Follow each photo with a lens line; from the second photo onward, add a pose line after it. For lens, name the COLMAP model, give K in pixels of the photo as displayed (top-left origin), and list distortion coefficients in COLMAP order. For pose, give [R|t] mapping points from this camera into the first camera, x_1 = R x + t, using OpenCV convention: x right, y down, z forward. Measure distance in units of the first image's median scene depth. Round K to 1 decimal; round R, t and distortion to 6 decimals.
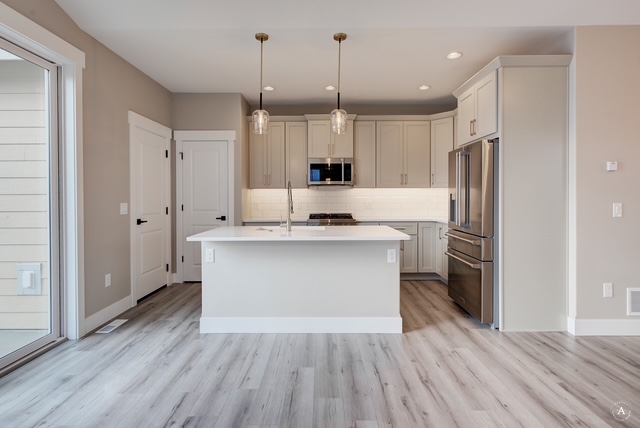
lens RADIAL K [[307.5, 0, 316.1], [0, 307.5, 200.7], [0, 0, 1]] dist [-0.001323, -0.000073]
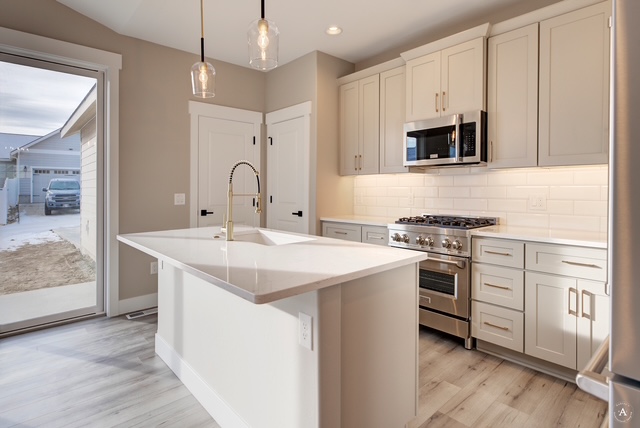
lens RADIAL K [[330.6, 0, 296.5], [0, 330.6, 189.6], [0, 0, 1]] dist [-0.031131, -0.001206]
pose [[0.687161, 0.003146, -0.726498, 0.310733], [-0.005879, 0.999982, -0.001230, -0.004357], [0.726481, 0.005117, 0.687167, 0.402632]]
